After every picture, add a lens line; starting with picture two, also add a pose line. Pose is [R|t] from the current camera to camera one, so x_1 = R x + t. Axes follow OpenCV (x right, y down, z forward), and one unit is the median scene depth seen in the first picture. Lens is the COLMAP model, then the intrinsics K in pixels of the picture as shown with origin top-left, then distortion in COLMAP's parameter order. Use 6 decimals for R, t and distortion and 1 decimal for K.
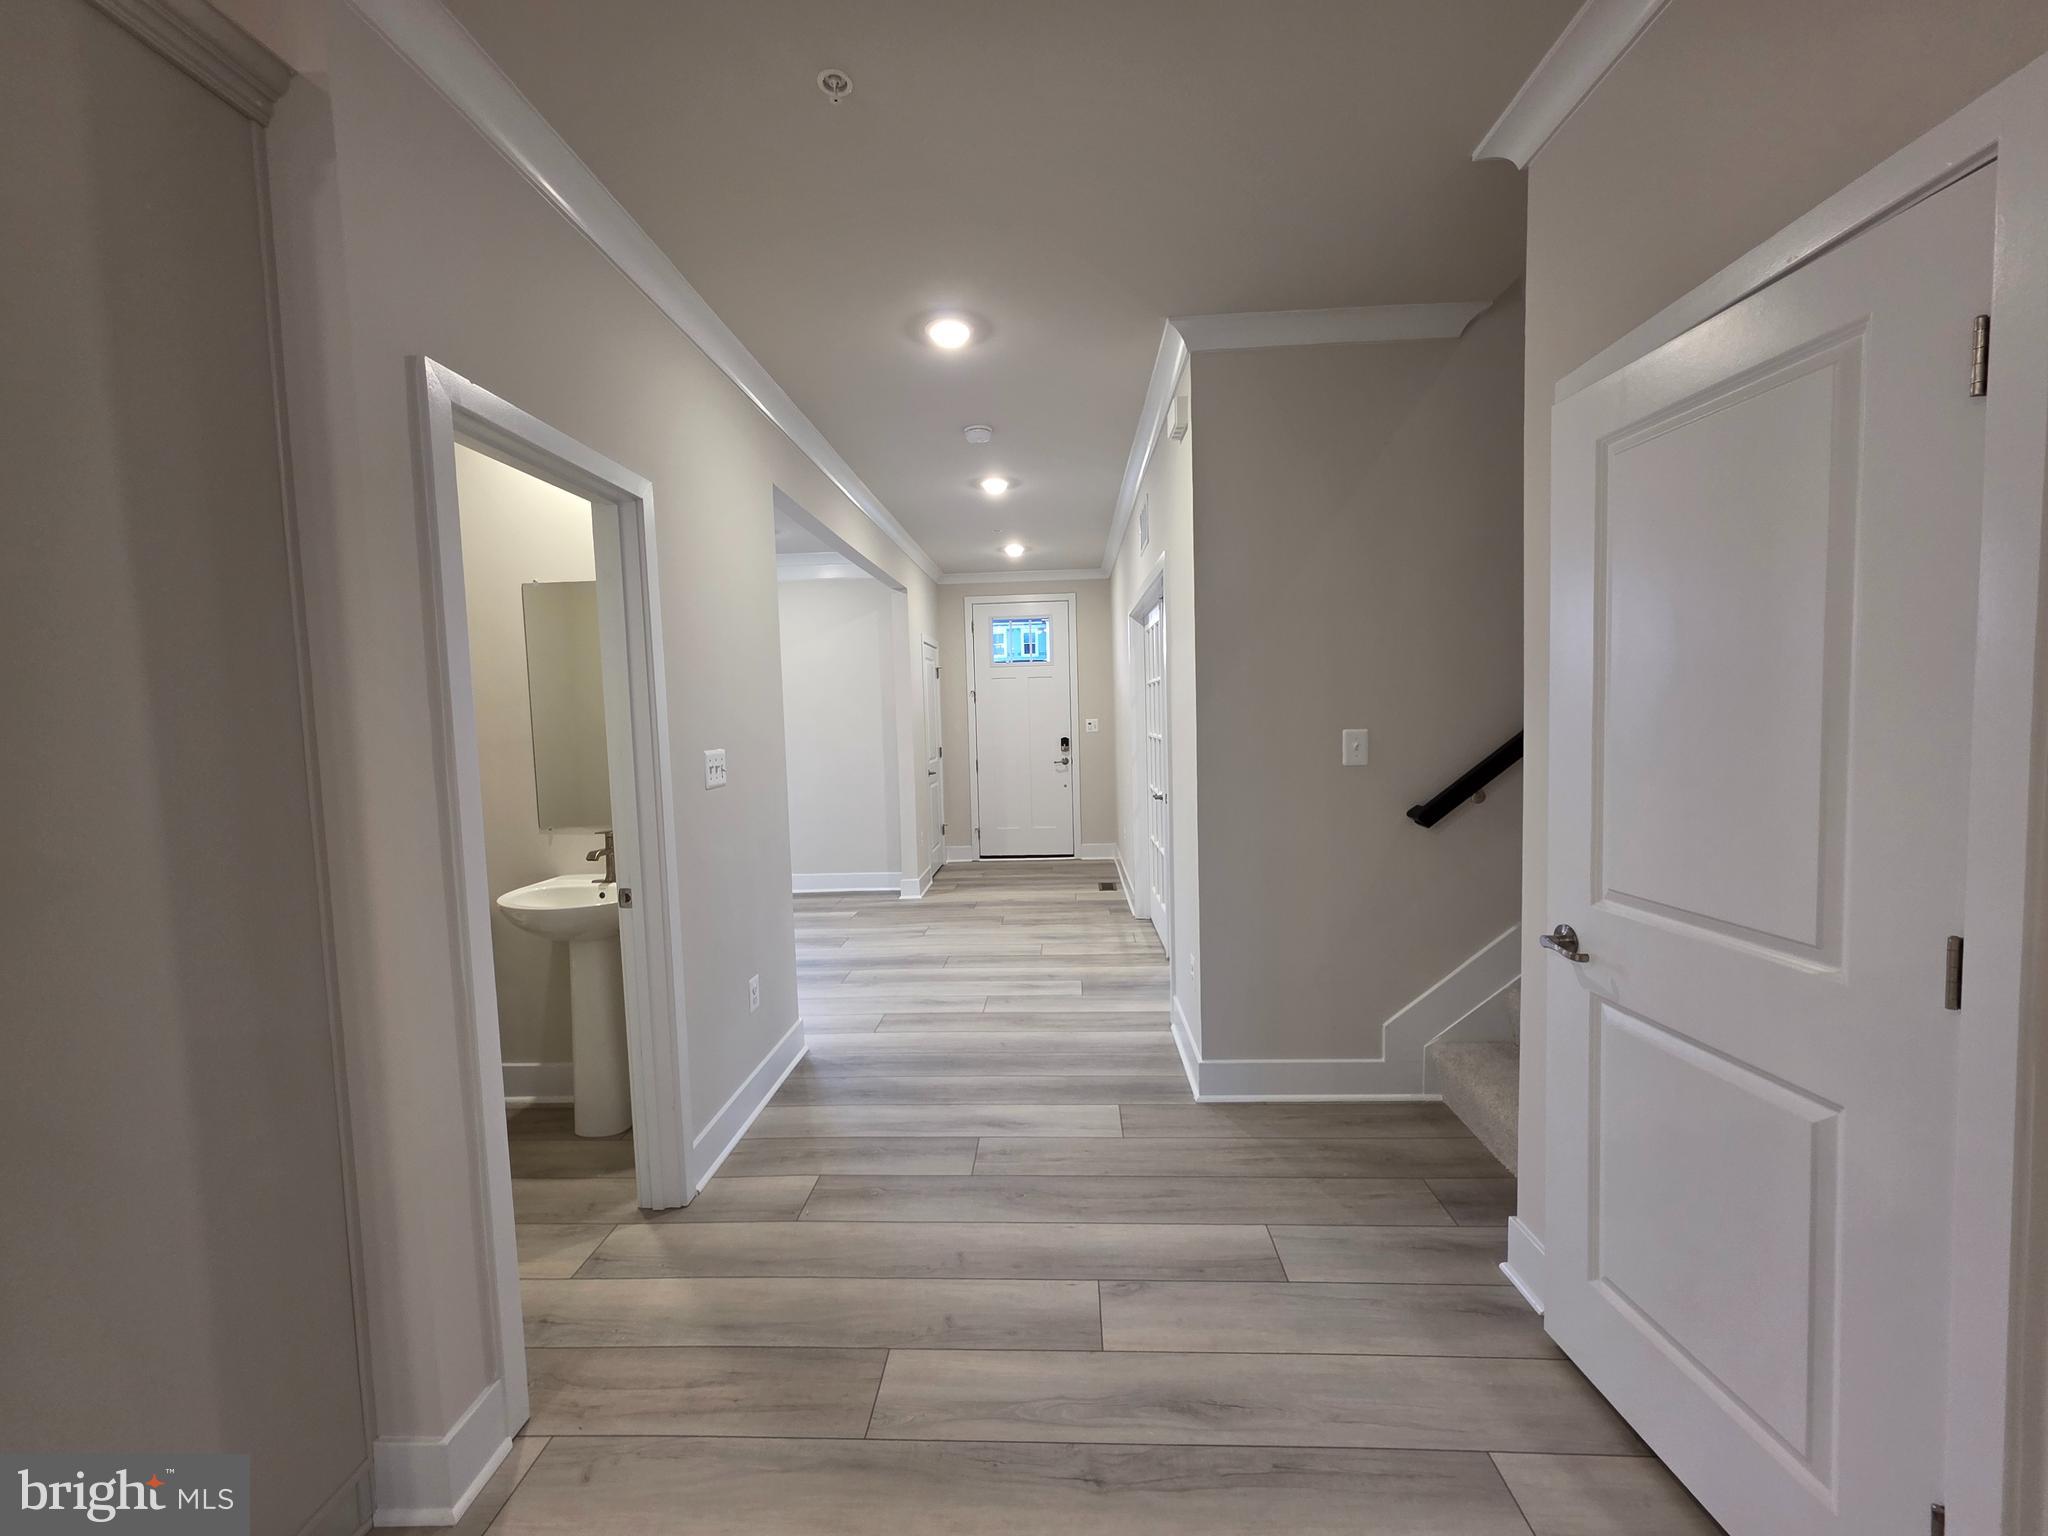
lens RADIAL K [[810.7, 0, 1024.6], [0, 810.7, 758.2], [0, 0, 1]] dist [-0.001116, -0.000247]
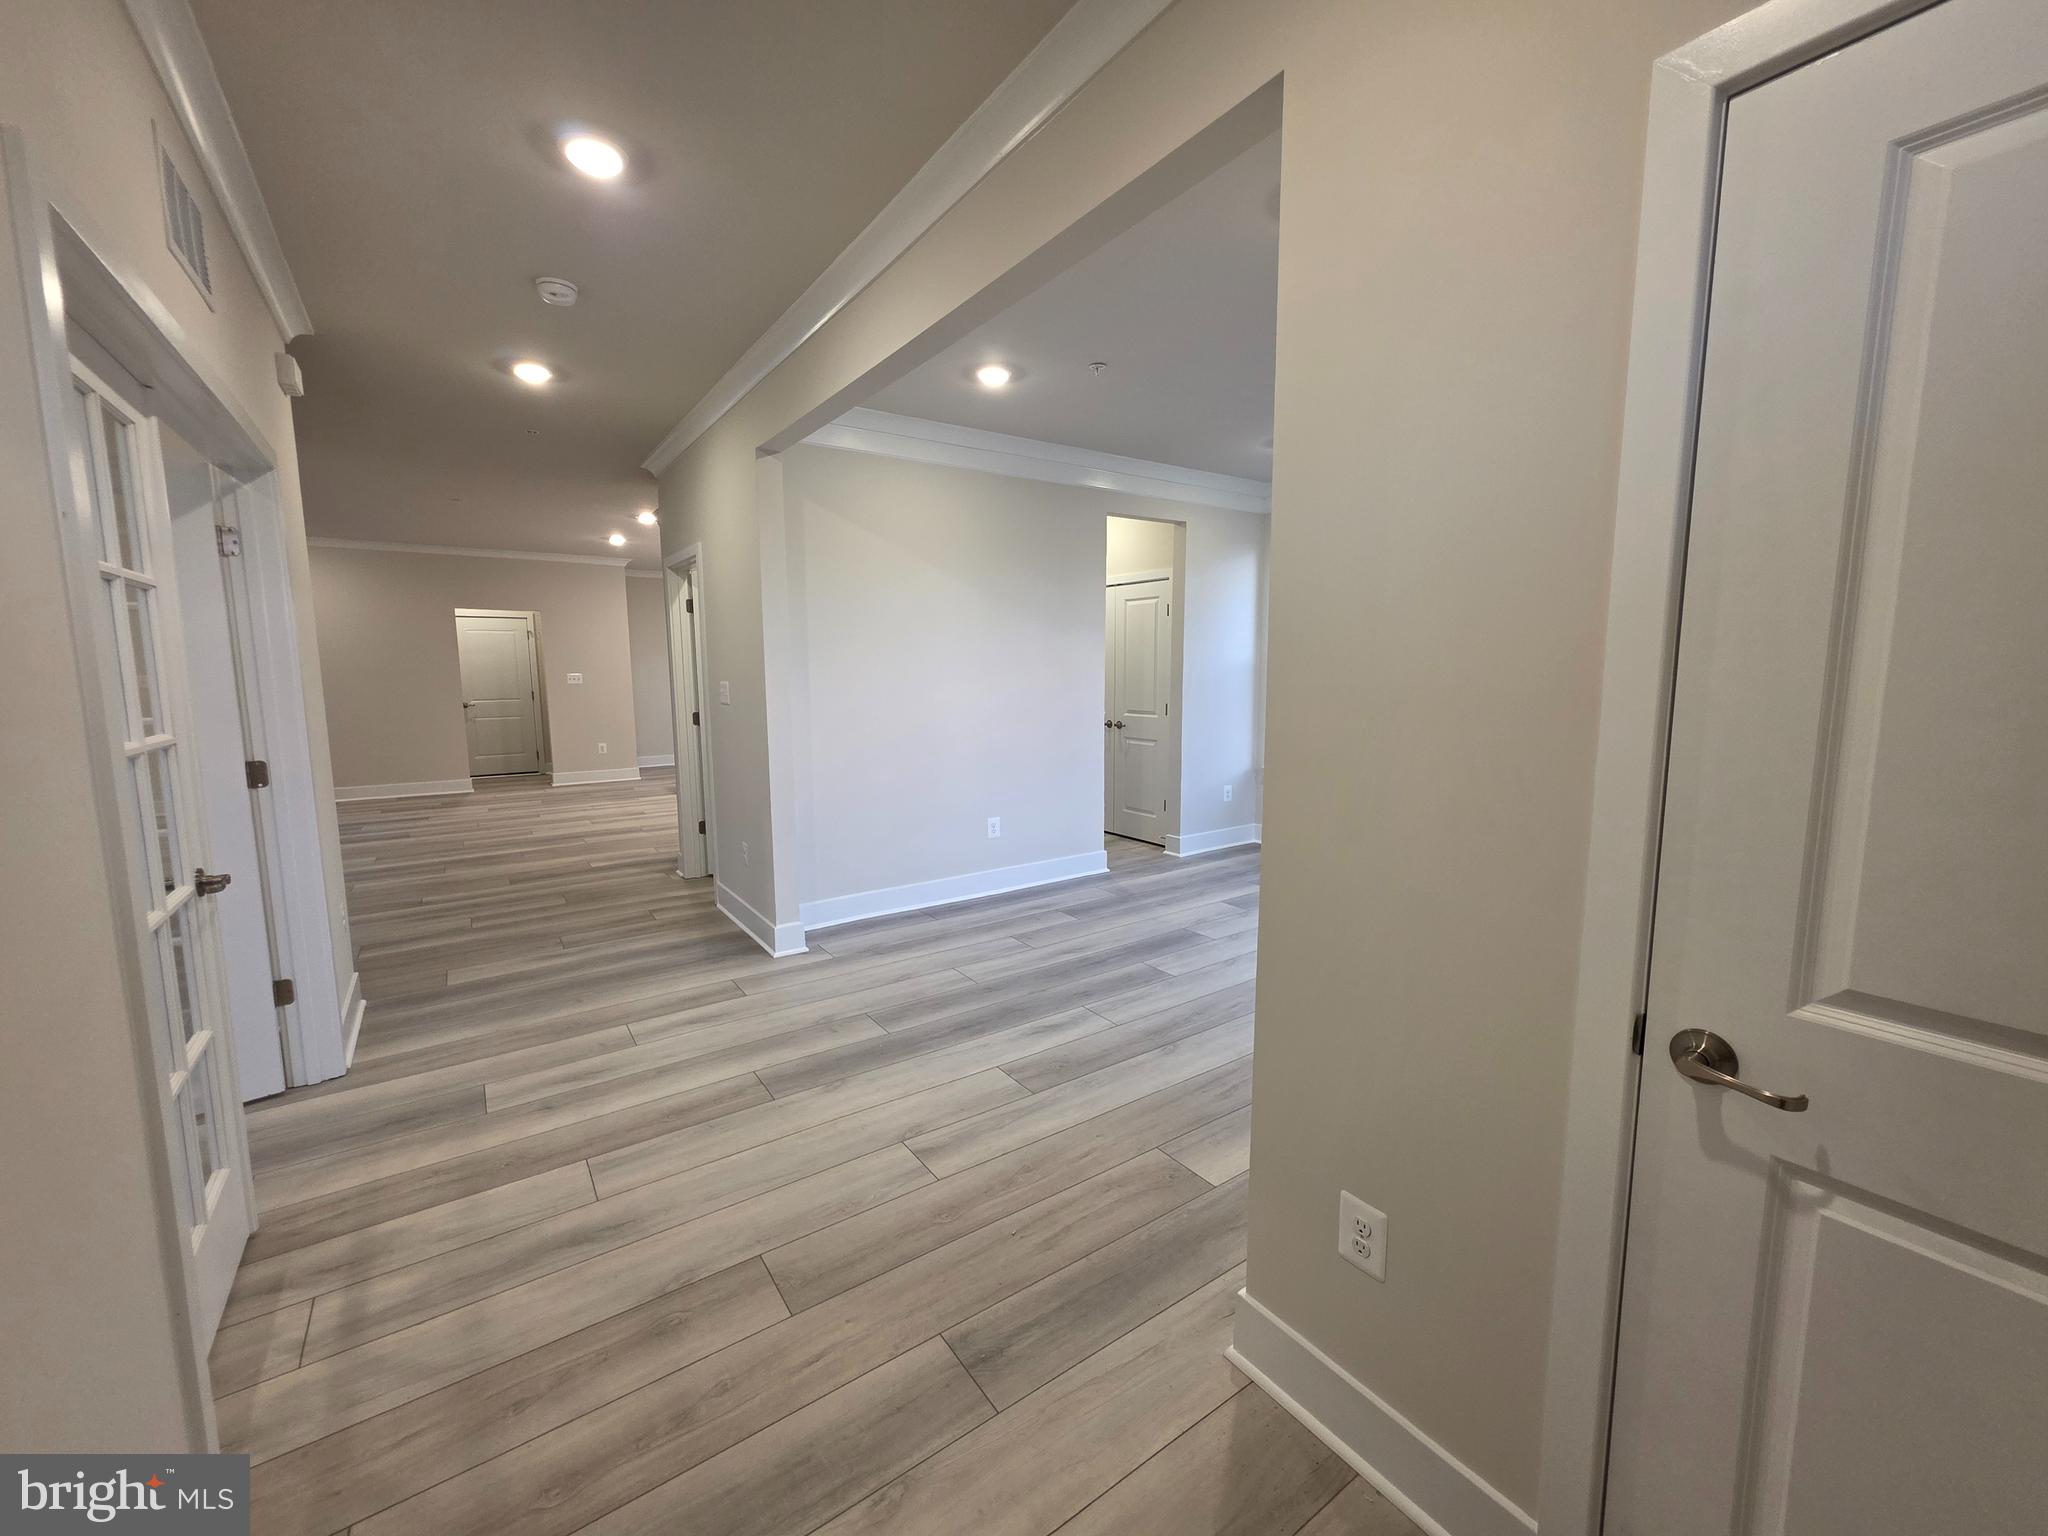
lens RADIAL K [[810.7, 0, 1024.6], [0, 810.7, 758.2], [0, 0, 1]] dist [-0.001116, -0.000247]
pose [[-0.787491, 0.108821, -0.606643, 0.088374], [-0.000300, 0.984221, 0.176941, -0.088811], [0.616326, 0.139521, -0.775033, 1.614393]]
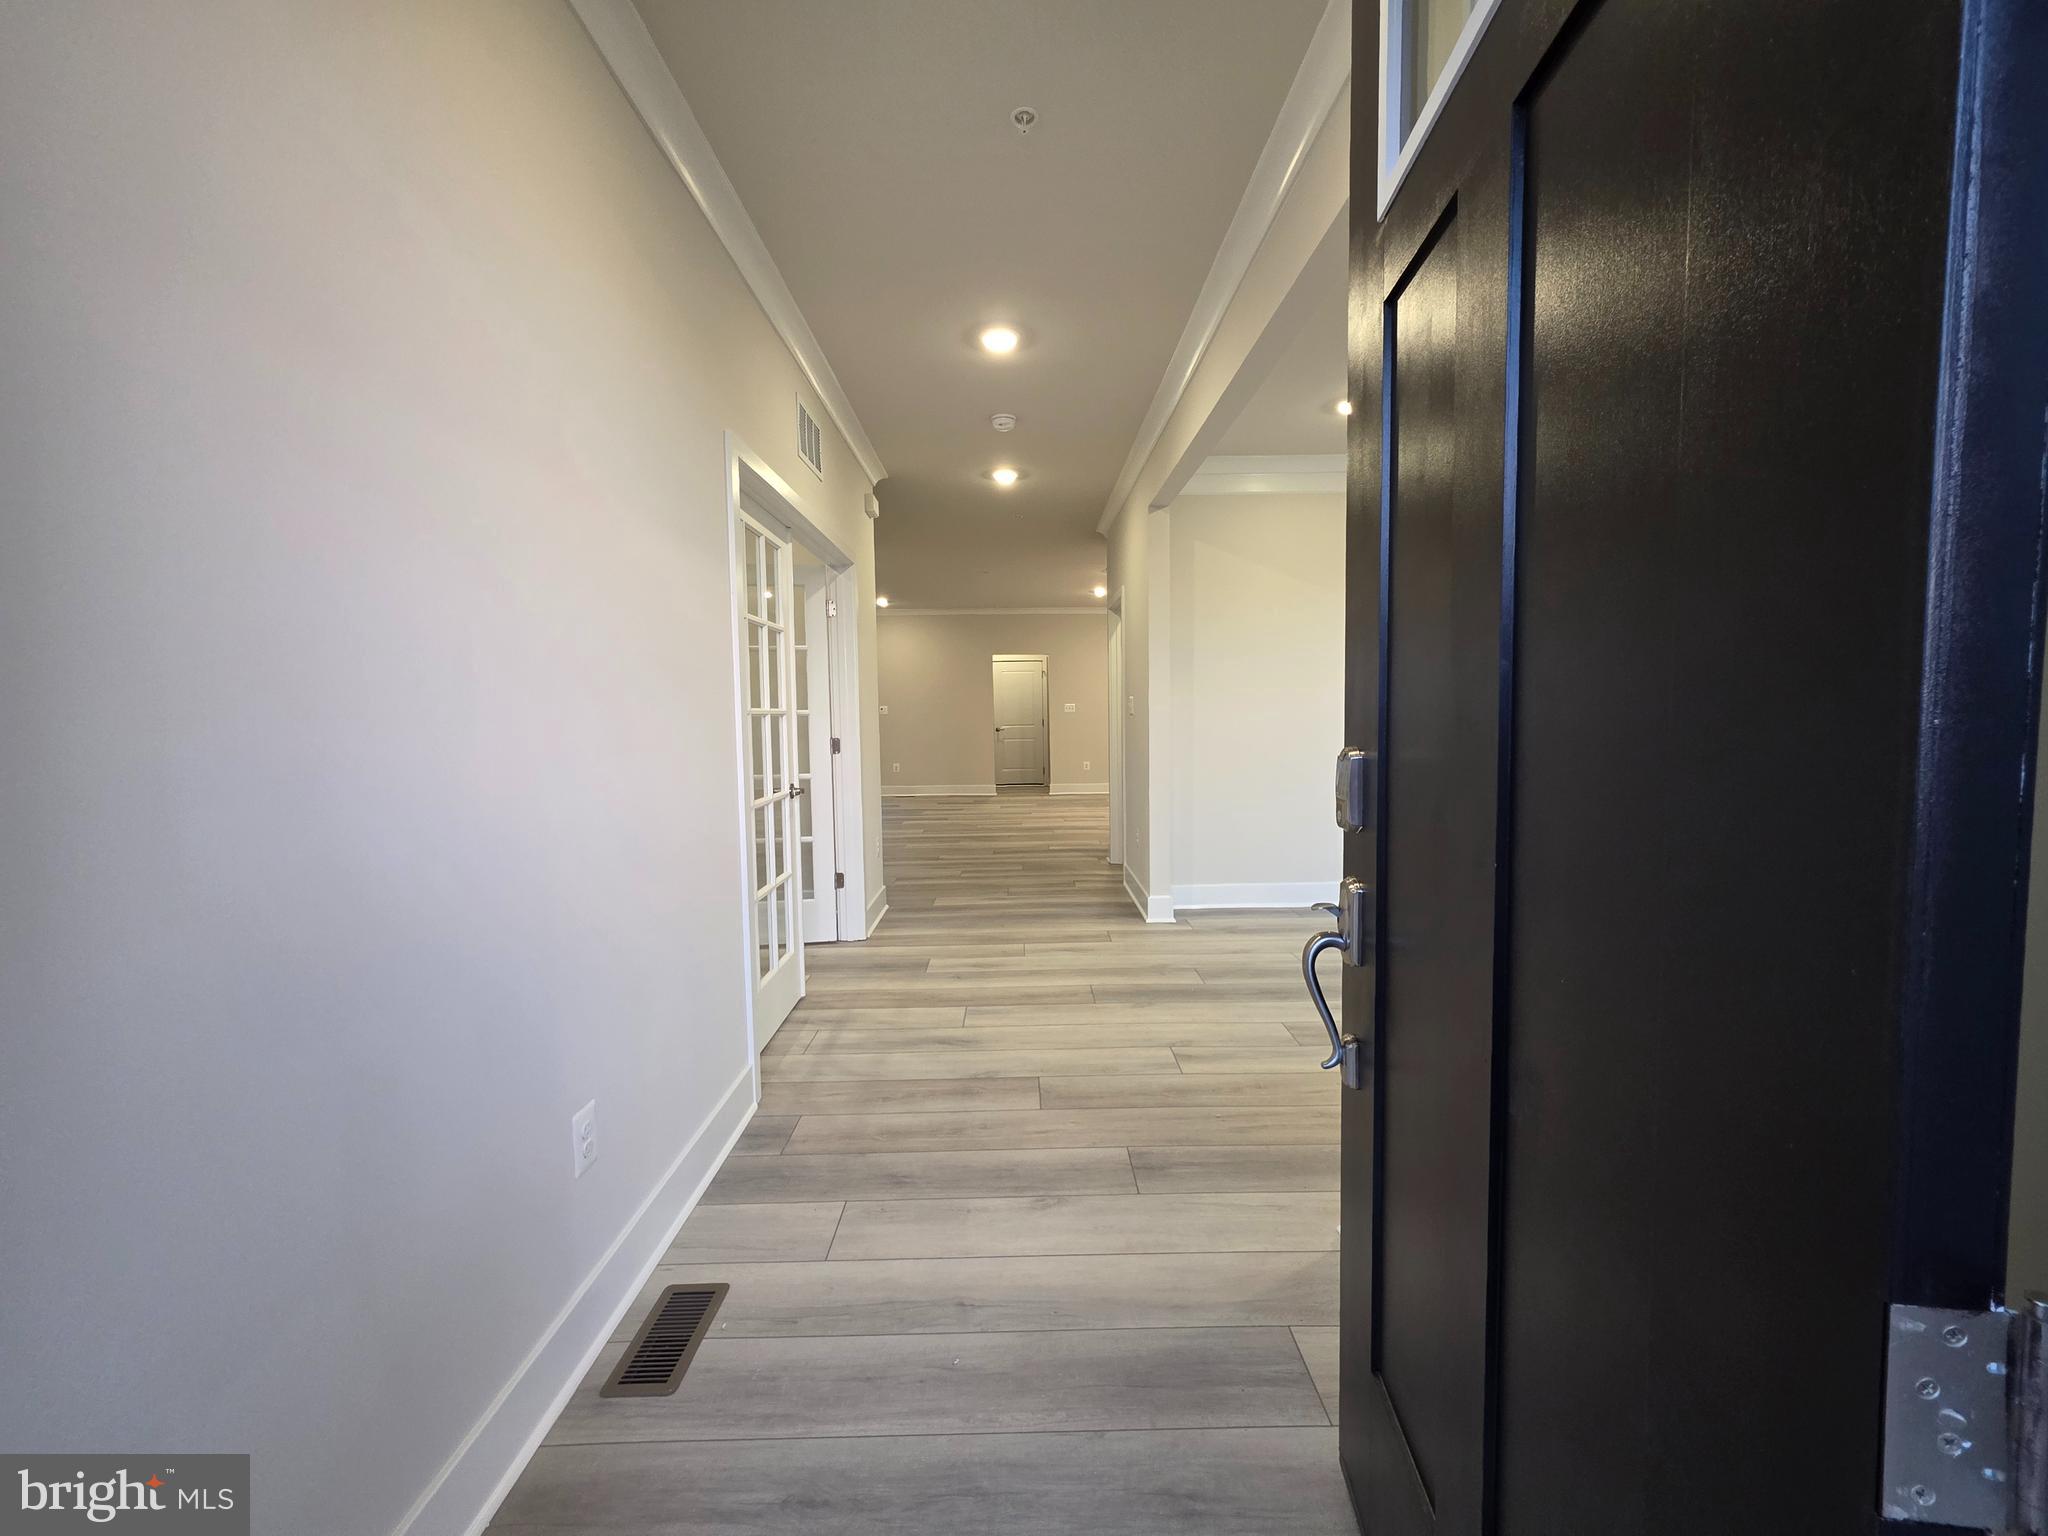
lens RADIAL K [[810.7, 0, 1024.6], [0, 810.7, 758.2], [0, 0, 1]] dist [-0.001116, -0.000247]
pose [[-0.997101, 0.052954, -0.054640, -0.003259], [0.046471, 0.992419, 0.113776, -0.059432], [0.060250, 0.110907, -0.992003, 1.809856]]
